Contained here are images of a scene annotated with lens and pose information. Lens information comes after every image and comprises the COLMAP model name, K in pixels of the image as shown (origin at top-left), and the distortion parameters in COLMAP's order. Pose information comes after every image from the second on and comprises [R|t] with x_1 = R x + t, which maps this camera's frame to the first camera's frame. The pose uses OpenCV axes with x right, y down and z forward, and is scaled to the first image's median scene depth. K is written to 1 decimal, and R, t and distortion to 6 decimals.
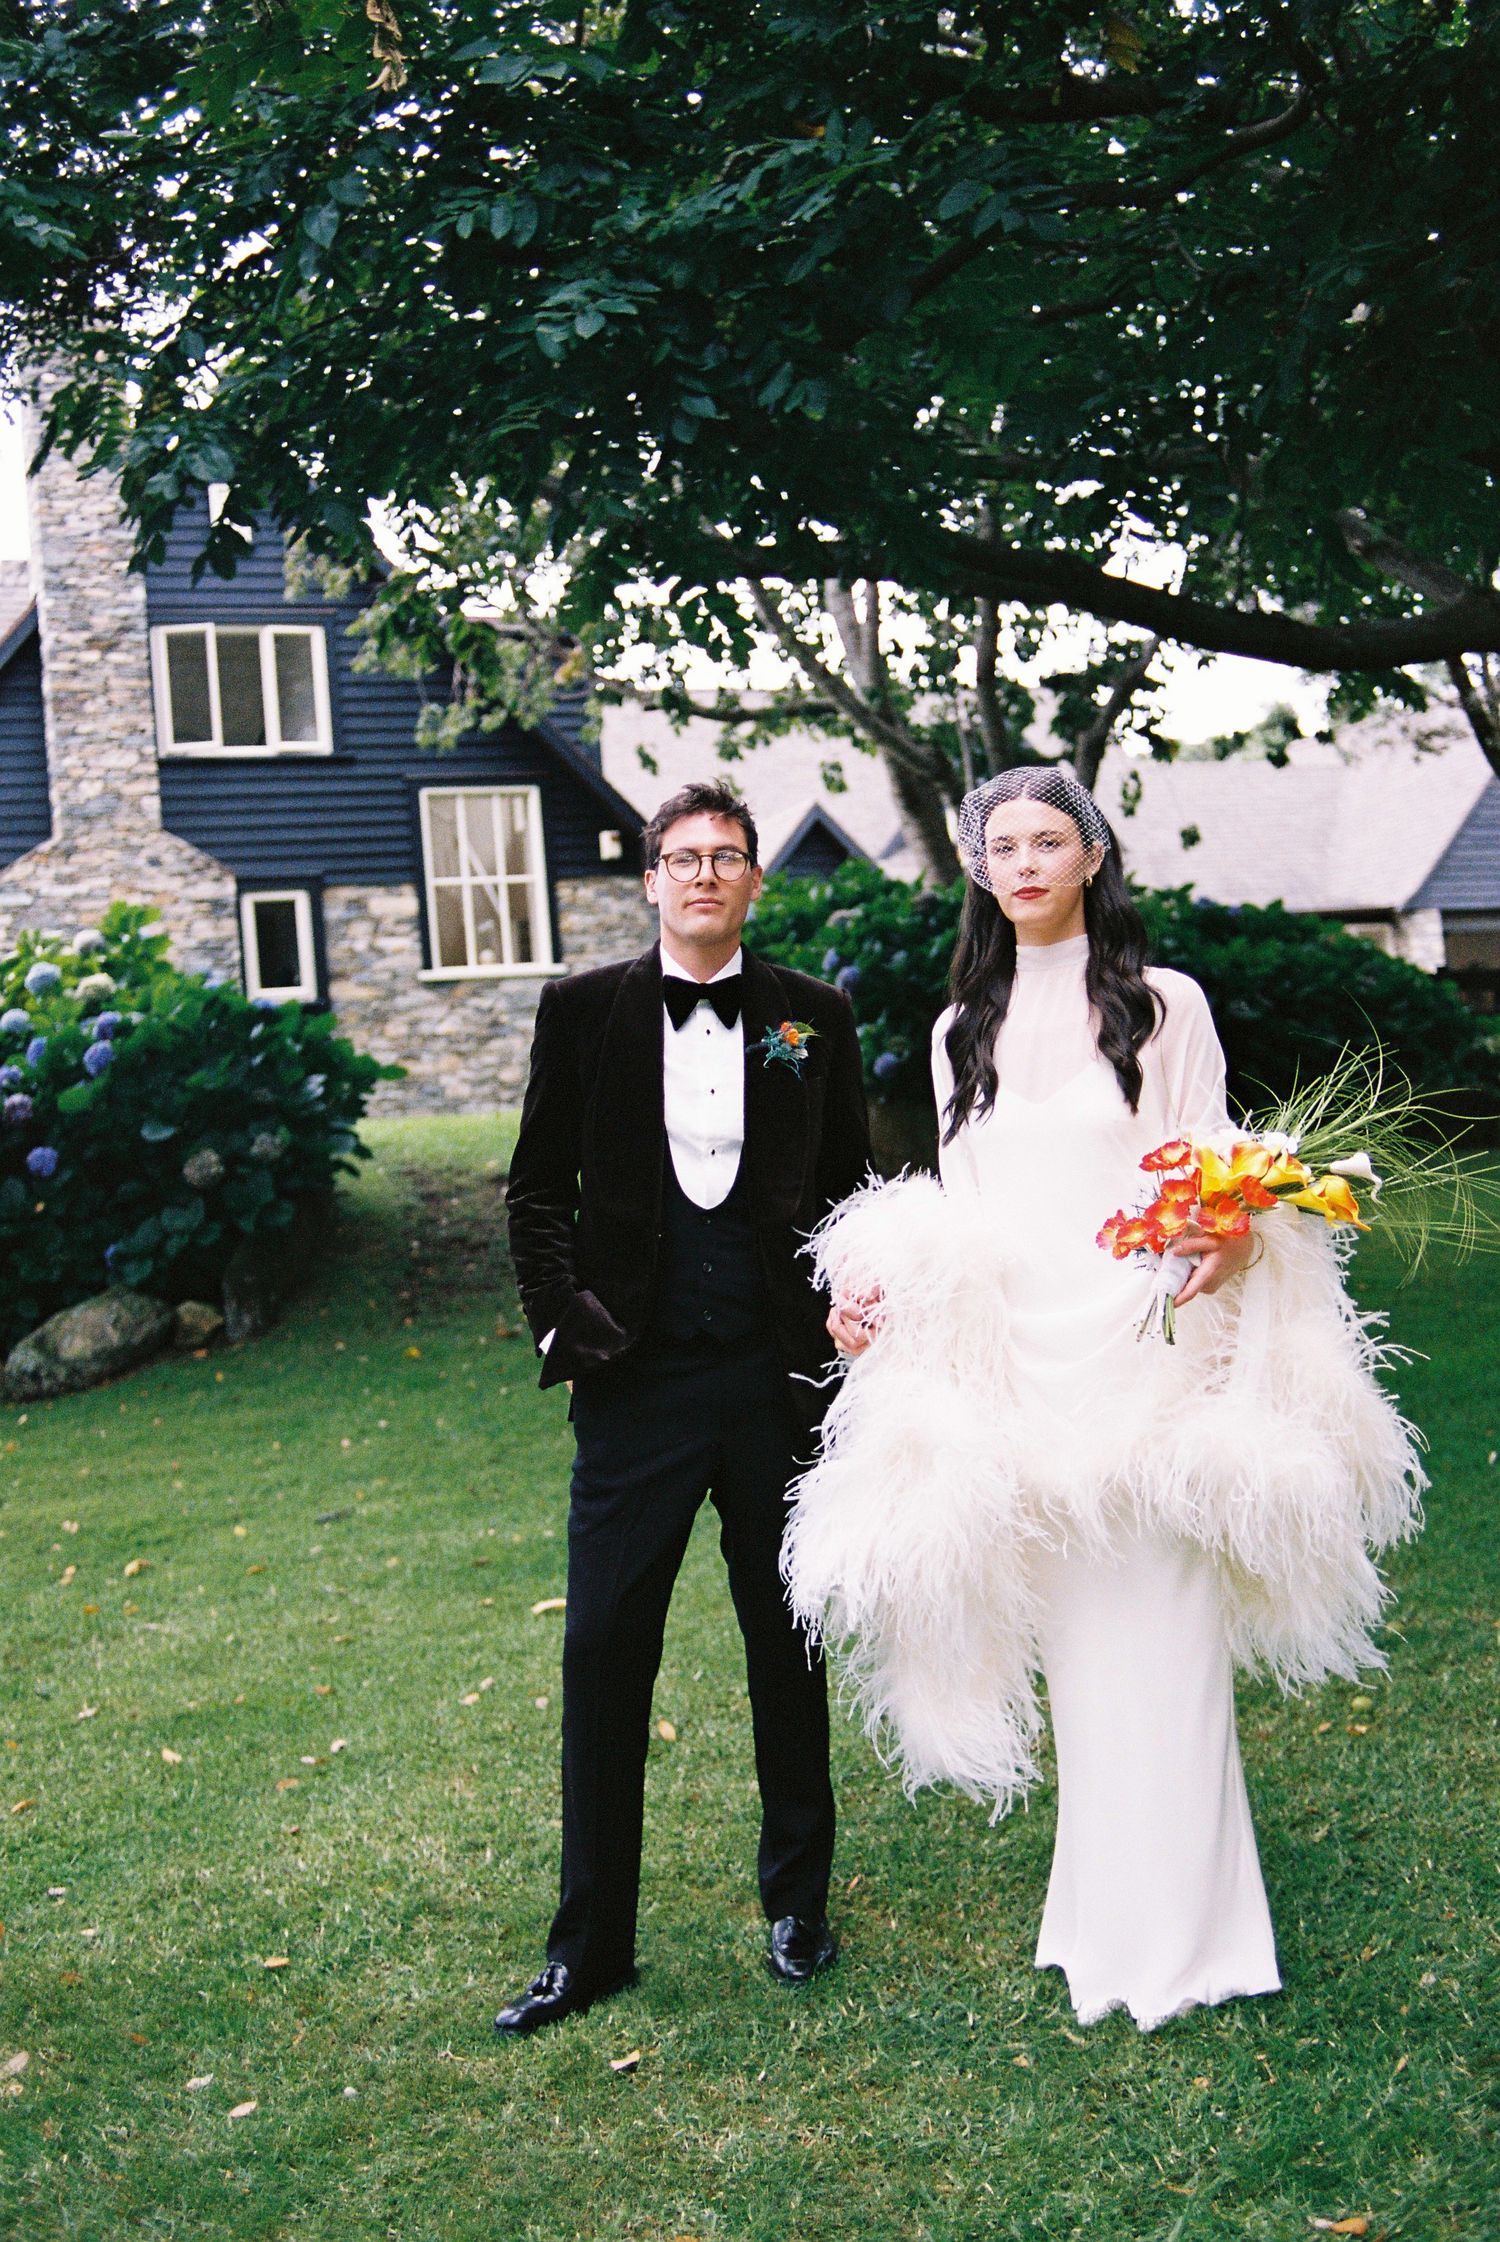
lens RADIAL K [[2649.9, 0, 753.3], [0, 2649.9, 1118.2], [0, 0, 1]] dist [0.176779, -1.205978]
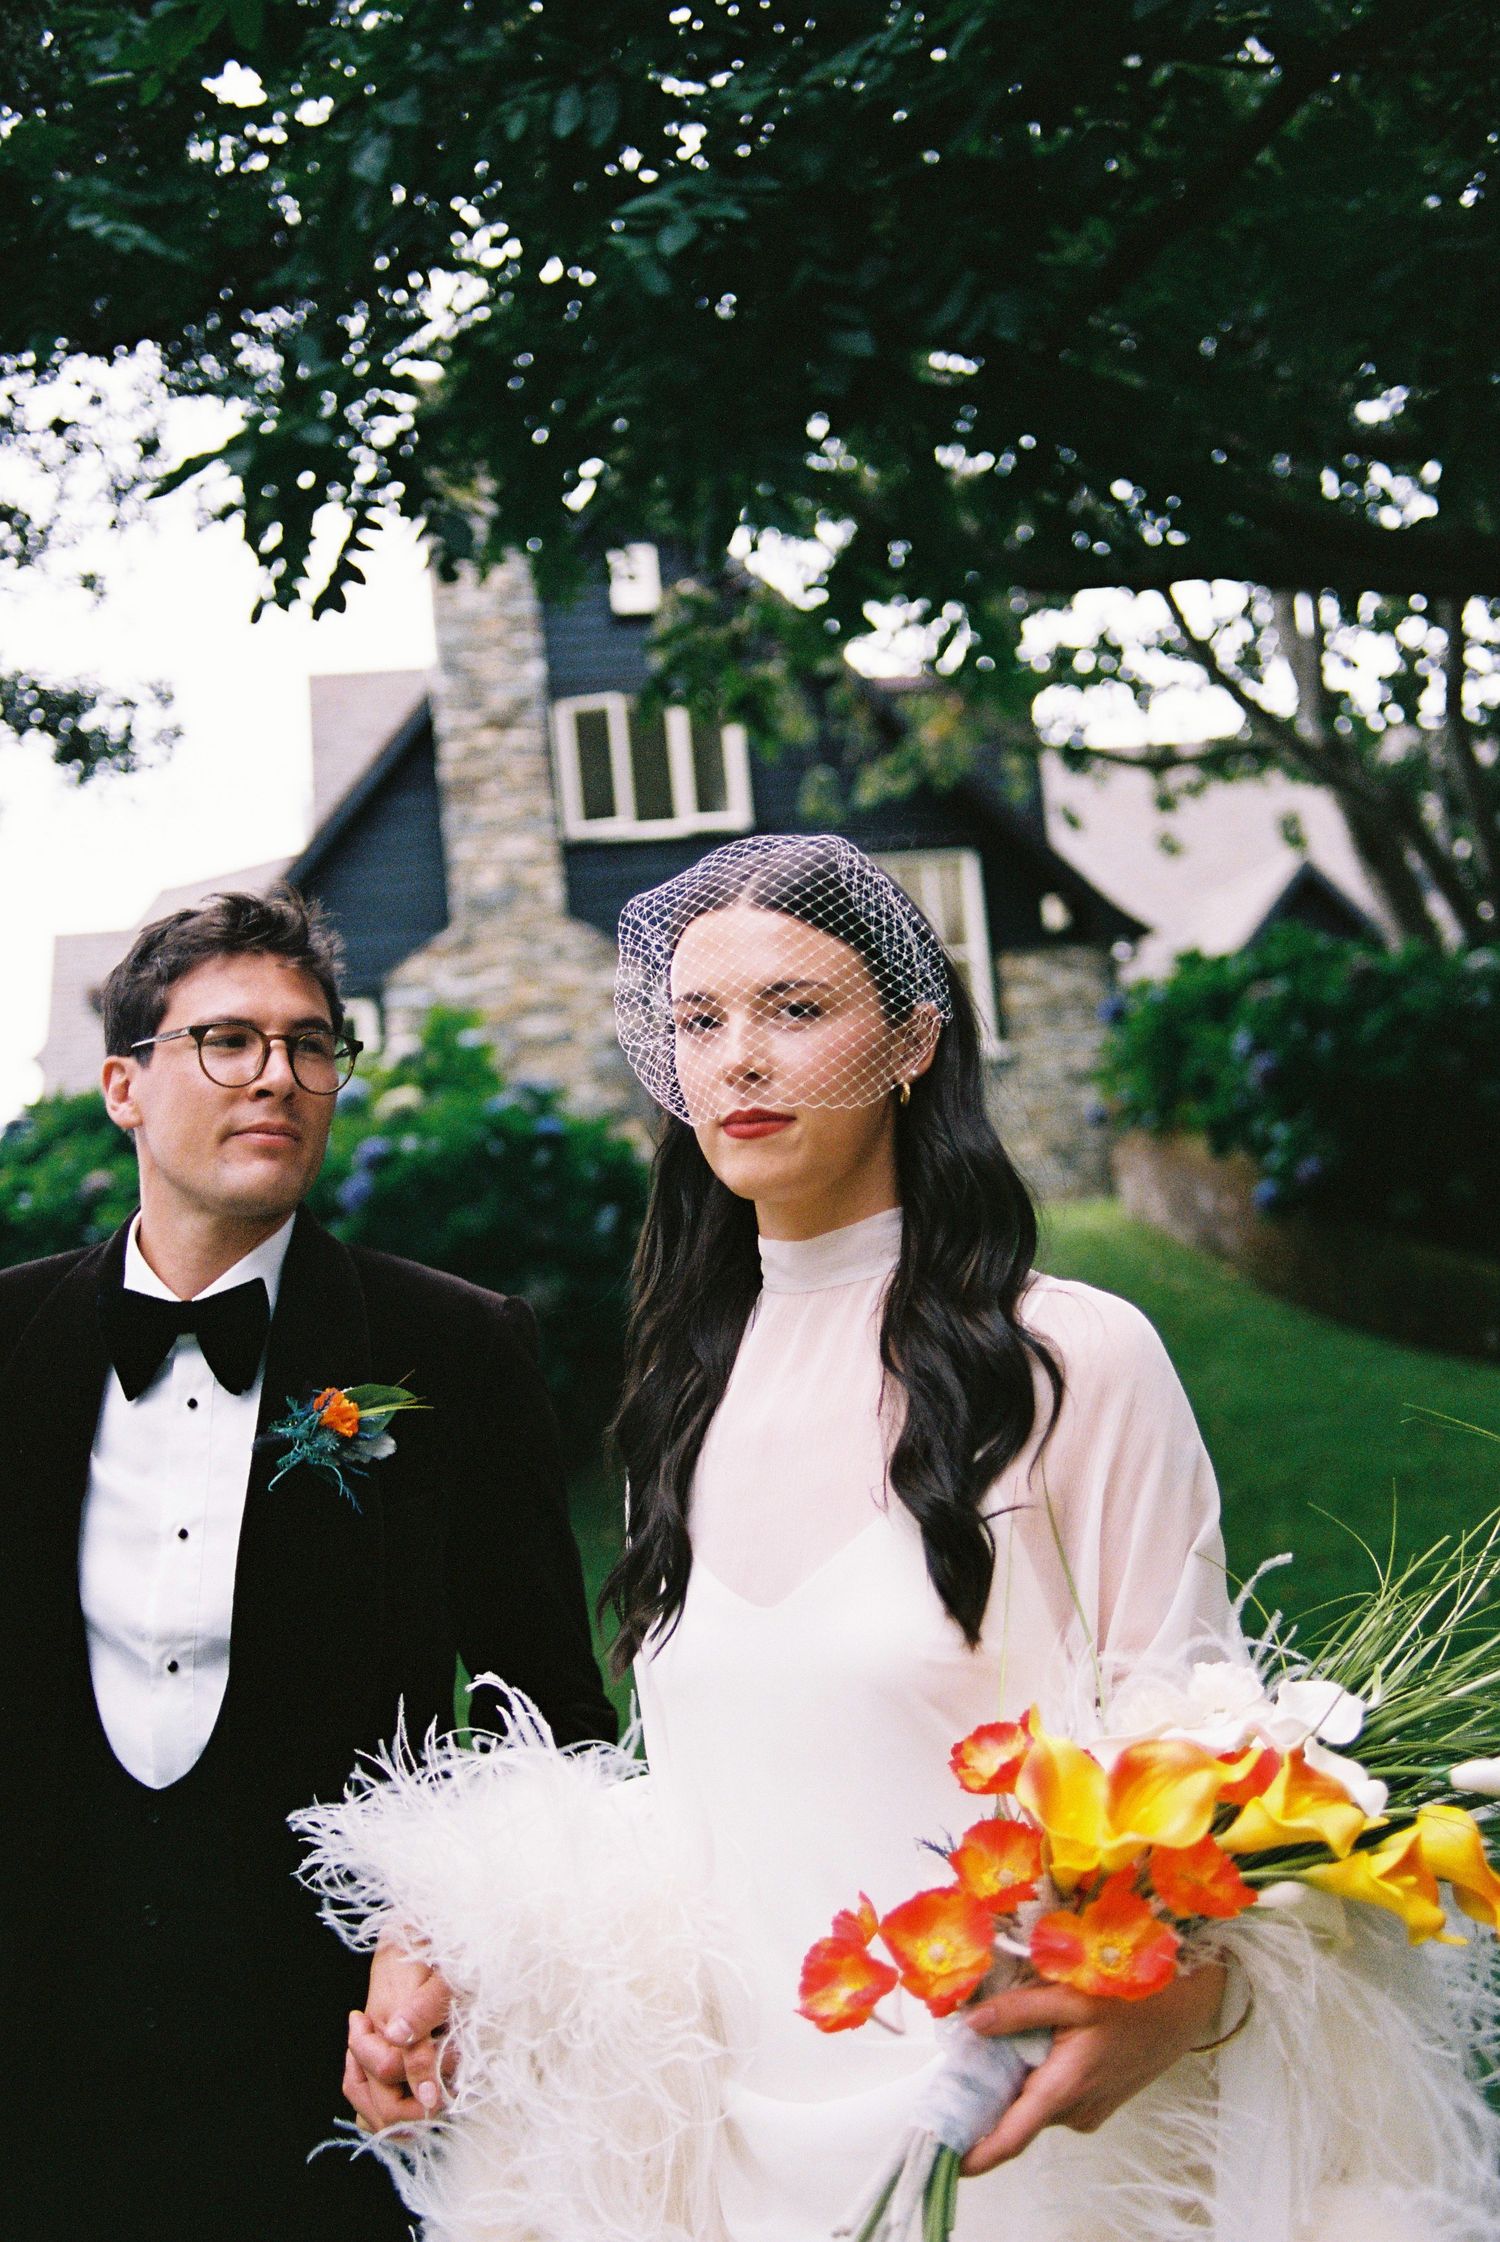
lens RADIAL K [[2649.9, 0, 753.3], [0, 2649.9, 1118.2], [0, 0, 1]] dist [0.176779, -1.205978]
pose [[0.977777, -0.023576, -0.208319, 0.184886], [0.018871, 0.999521, -0.024548, -0.070179], [0.208798, 0.020071, 0.977753, 0.532127]]
